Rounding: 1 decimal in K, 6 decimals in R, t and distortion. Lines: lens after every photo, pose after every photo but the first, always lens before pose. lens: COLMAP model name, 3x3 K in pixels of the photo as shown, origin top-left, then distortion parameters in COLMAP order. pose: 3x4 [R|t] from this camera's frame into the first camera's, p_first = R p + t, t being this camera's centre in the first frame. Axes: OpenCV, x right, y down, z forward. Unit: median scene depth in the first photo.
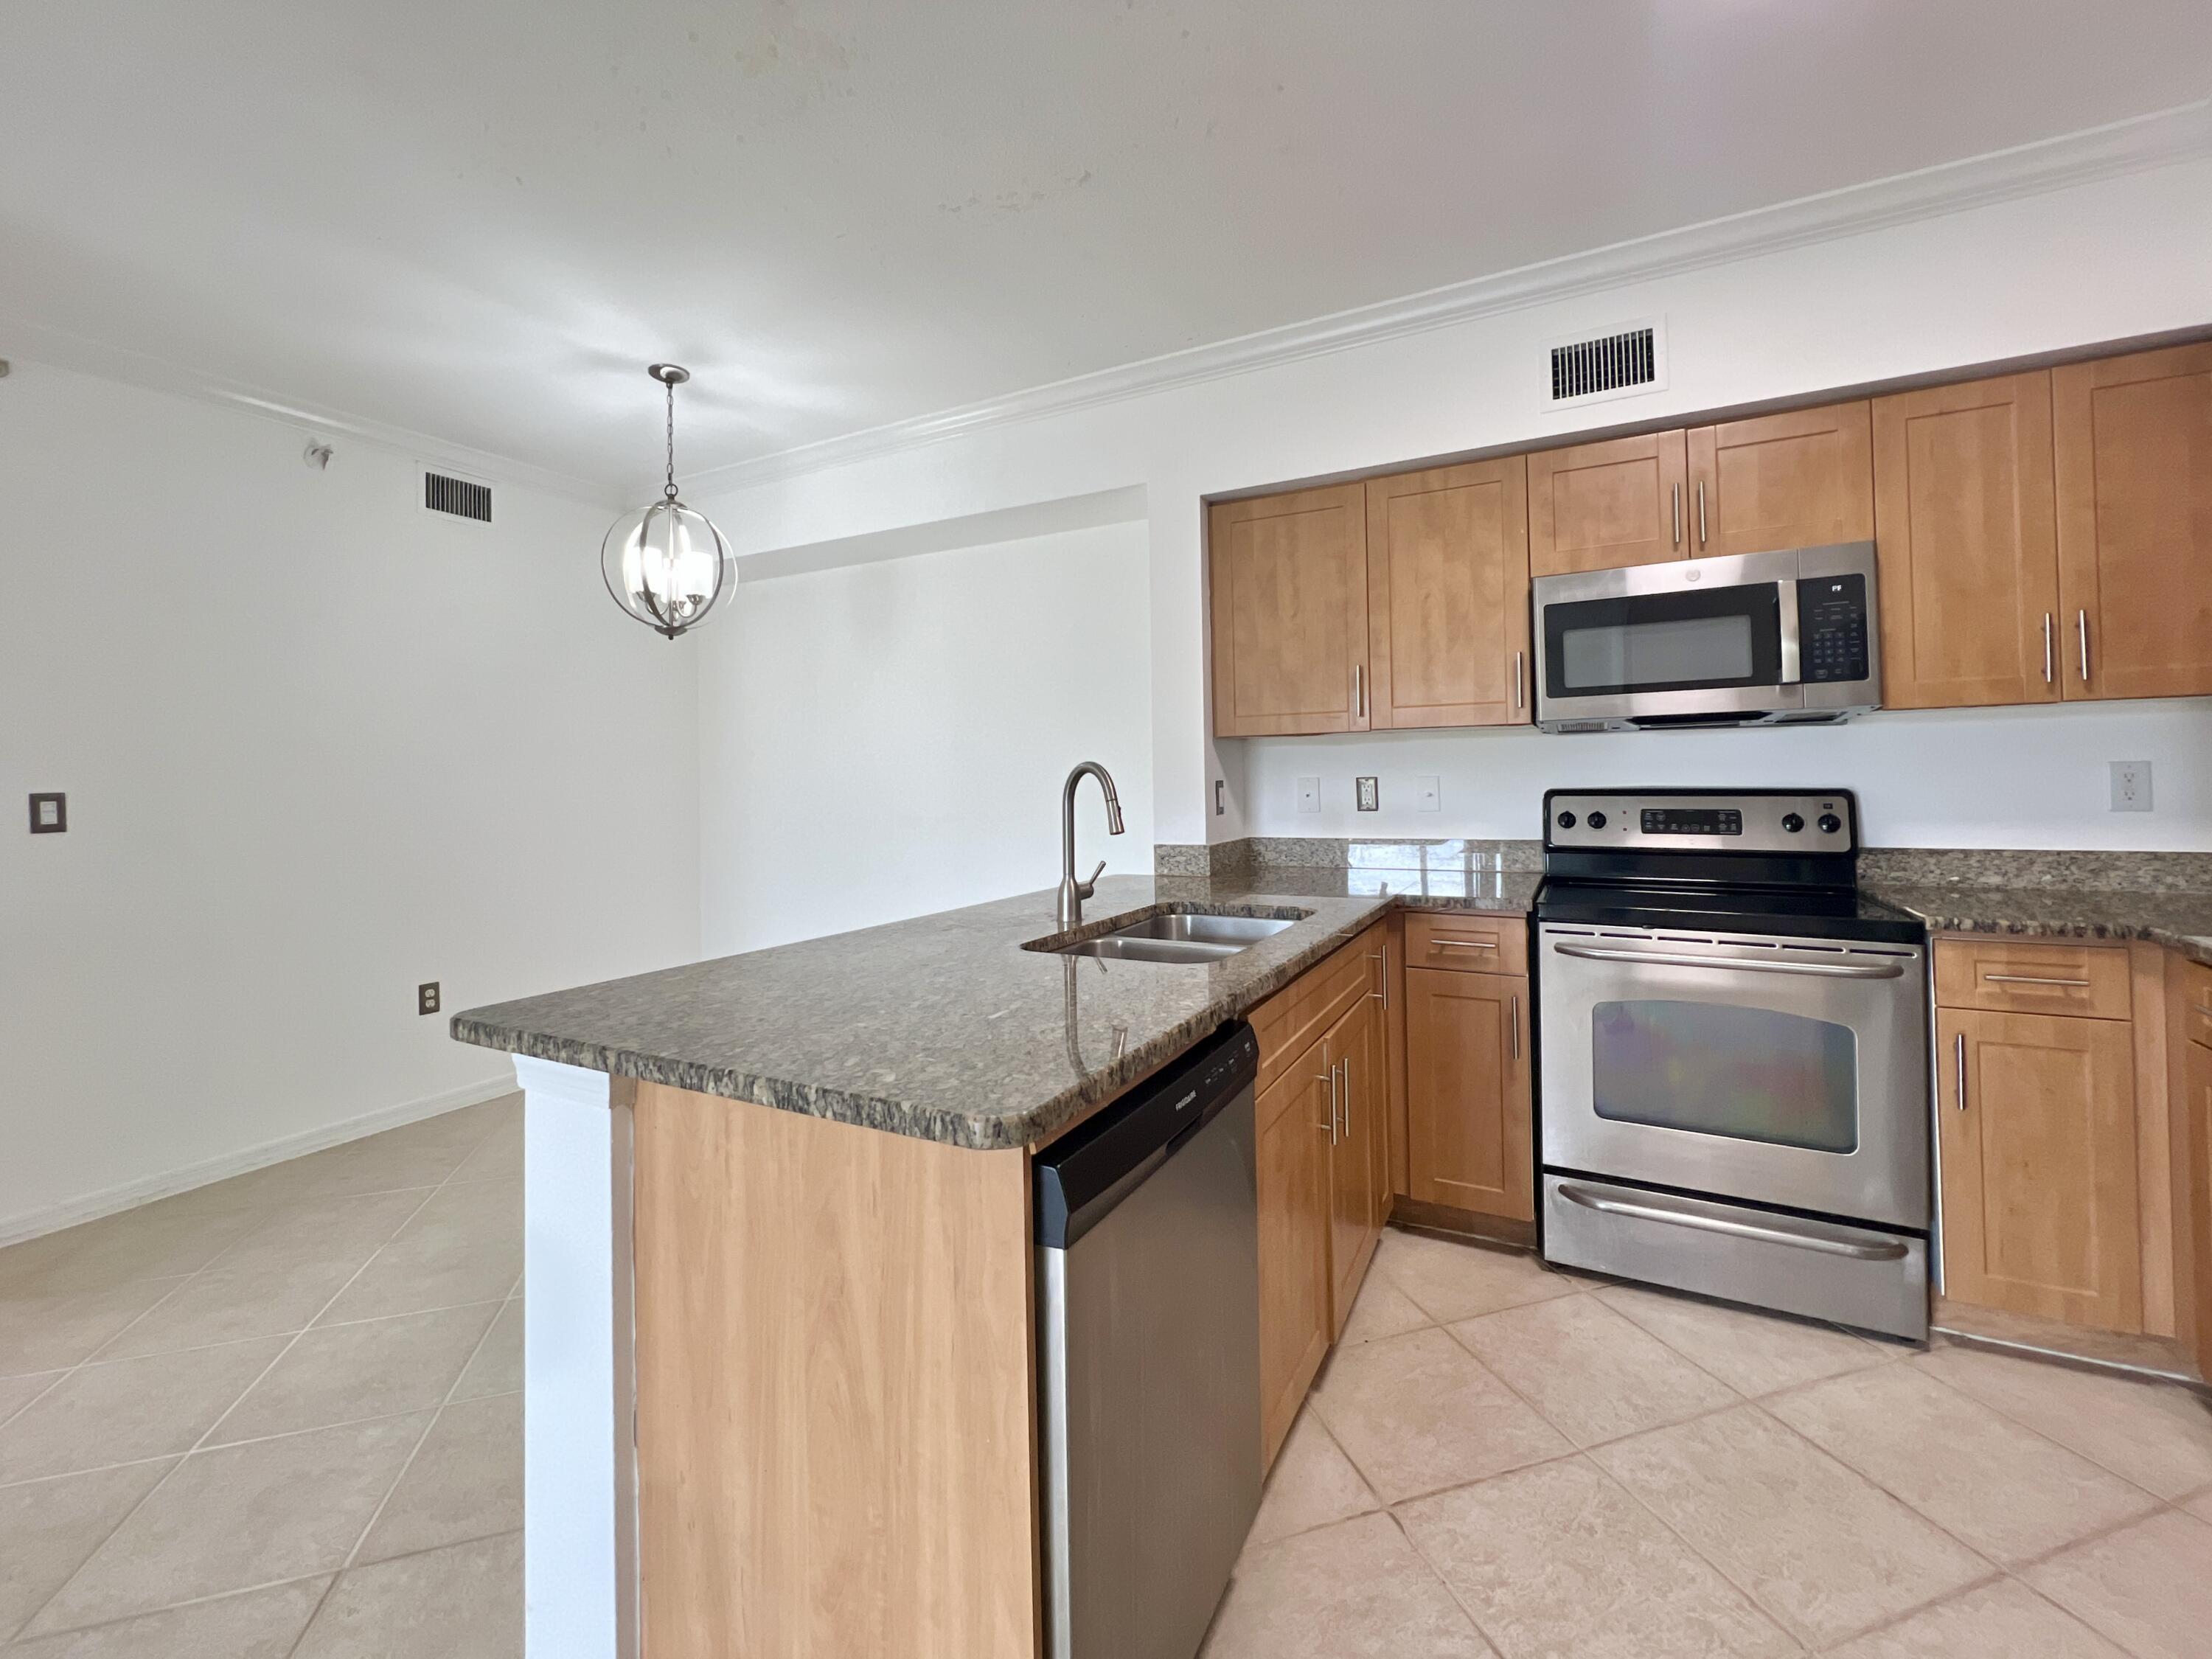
lens RADIAL K [[921.3, 0, 1105.2], [0, 921.3, 769.6], [0, 0, 1]] dist [-0.000088, 0.000313]
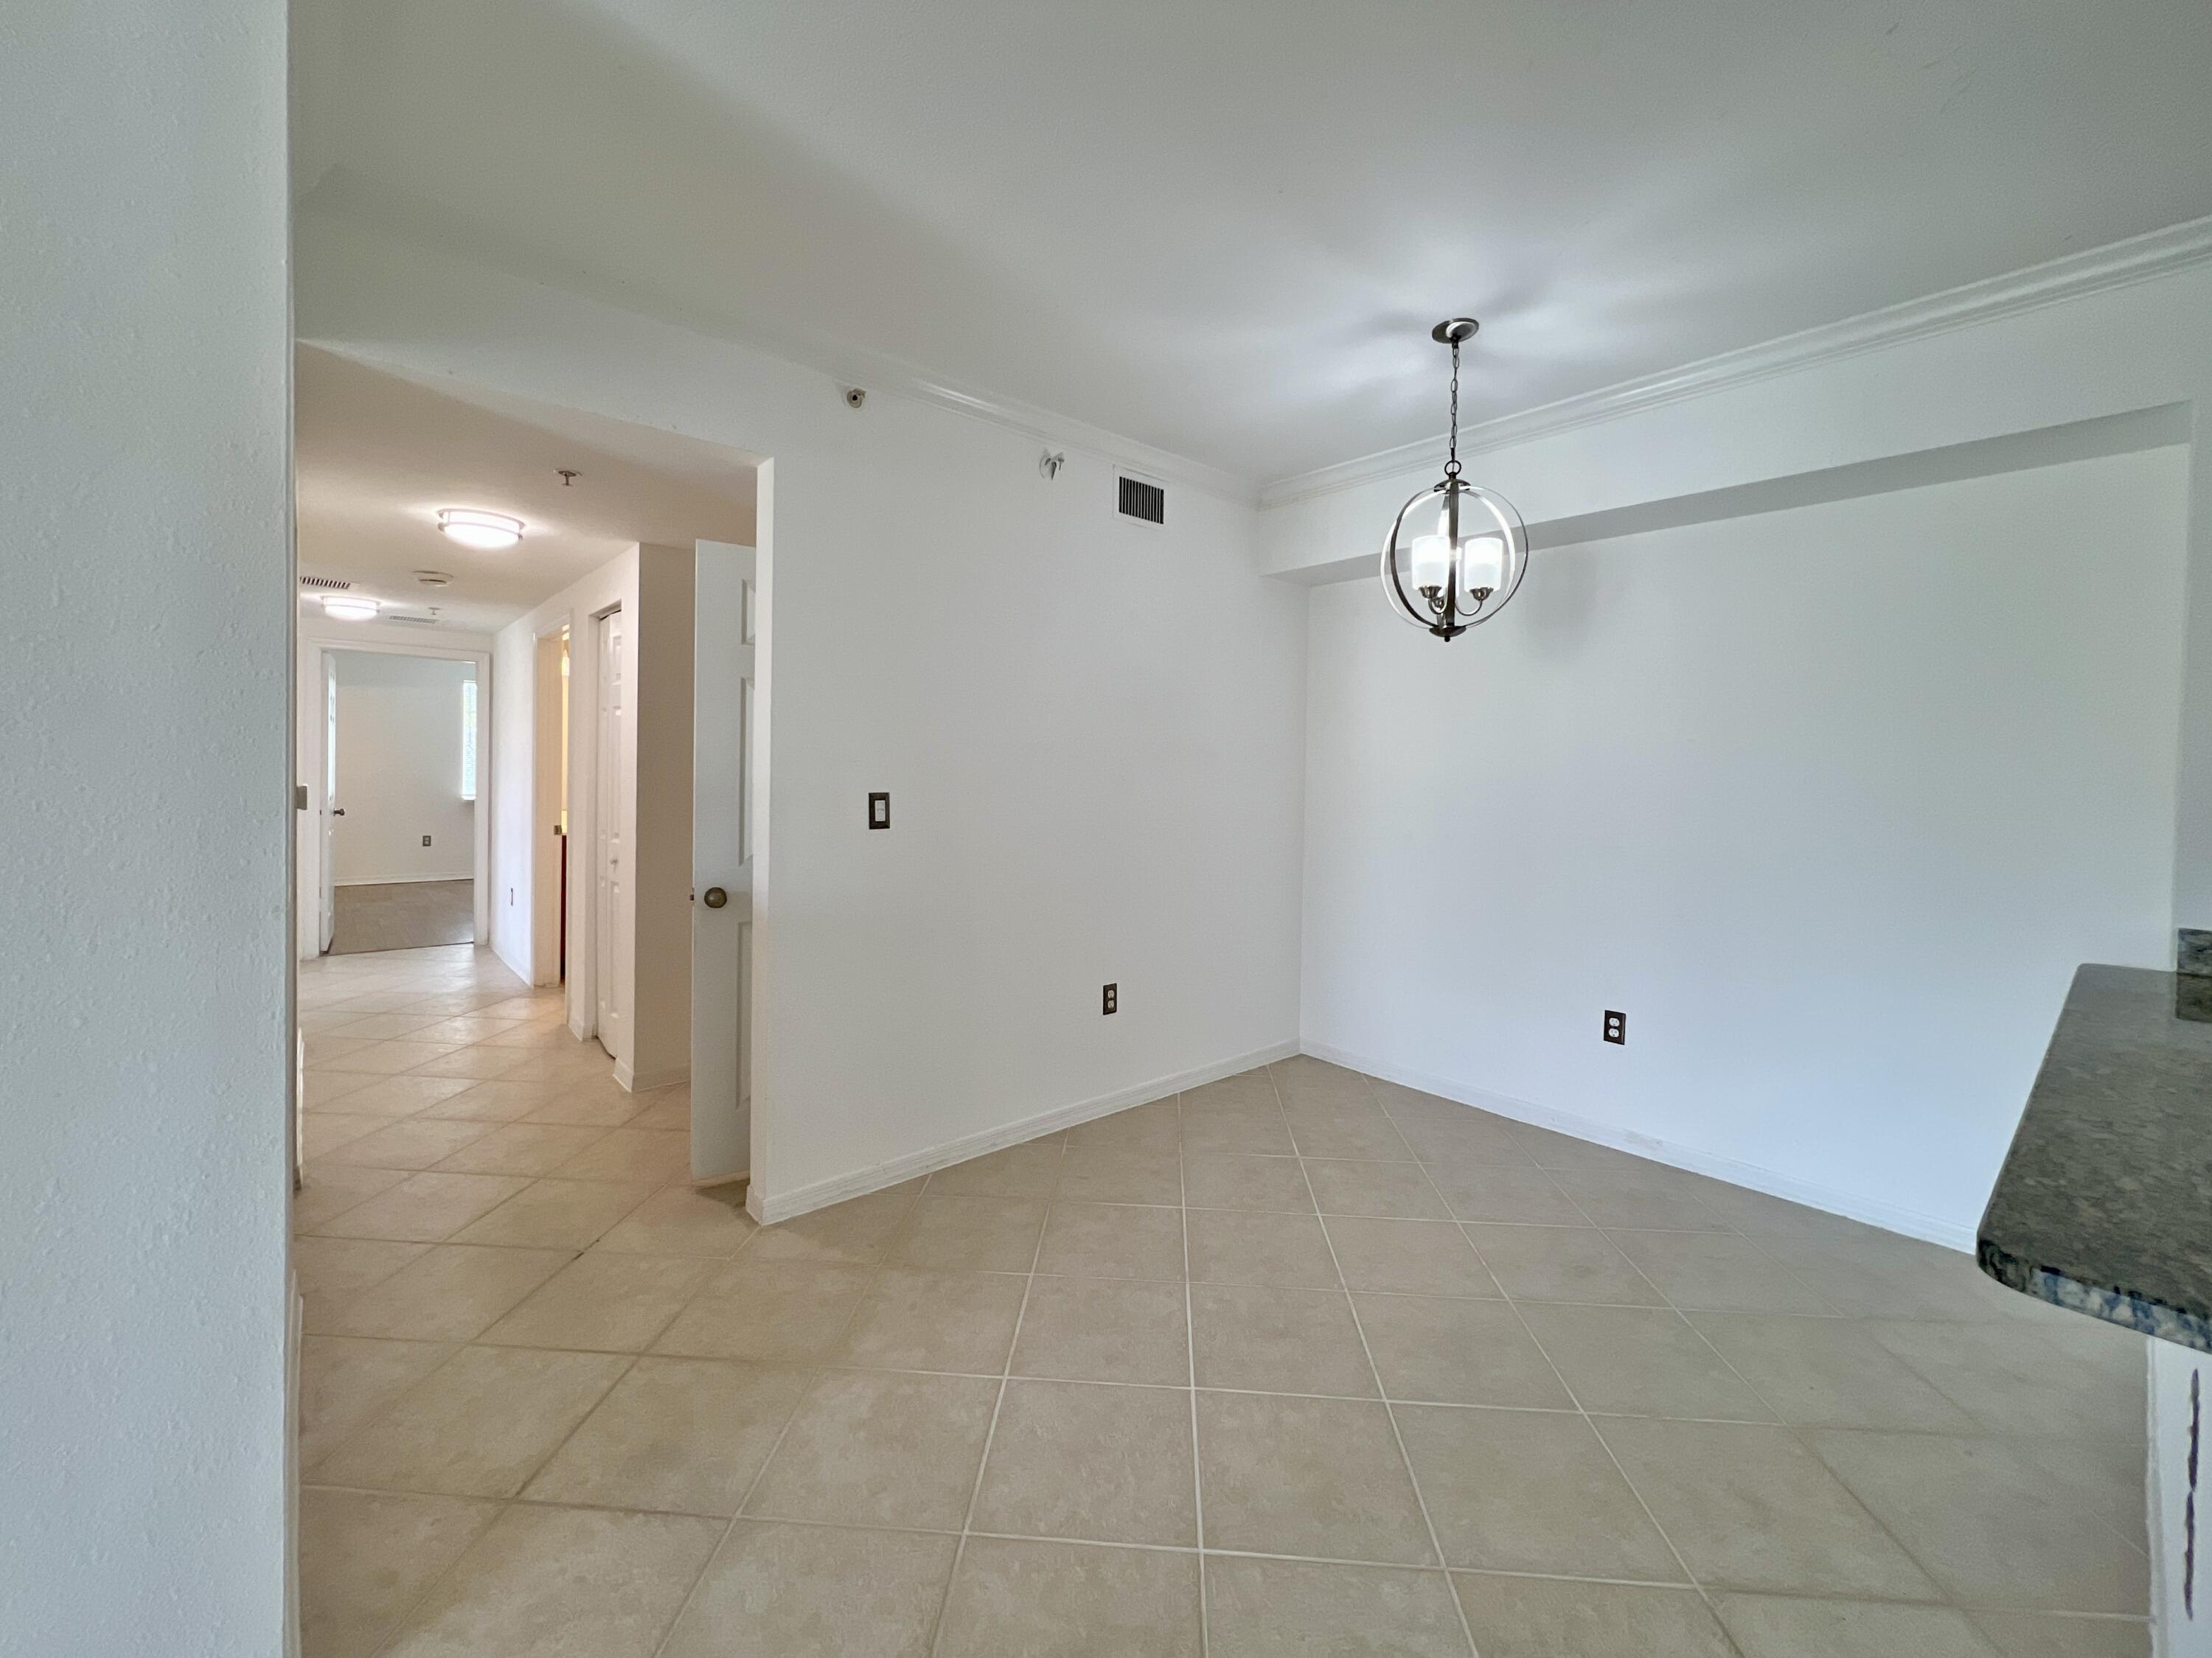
lens RADIAL K [[891.8, 0, 1108.0], [0, 891.8, 789.8], [0, 0, 1]] dist [-0.012035, -0.000232]
pose [[0.934753, 0.042051, -0.352800, -0.466998], [-0.030658, 0.998814, 0.037823, -0.023116], [0.353972, -0.024539, 0.934934, 0.100002]]
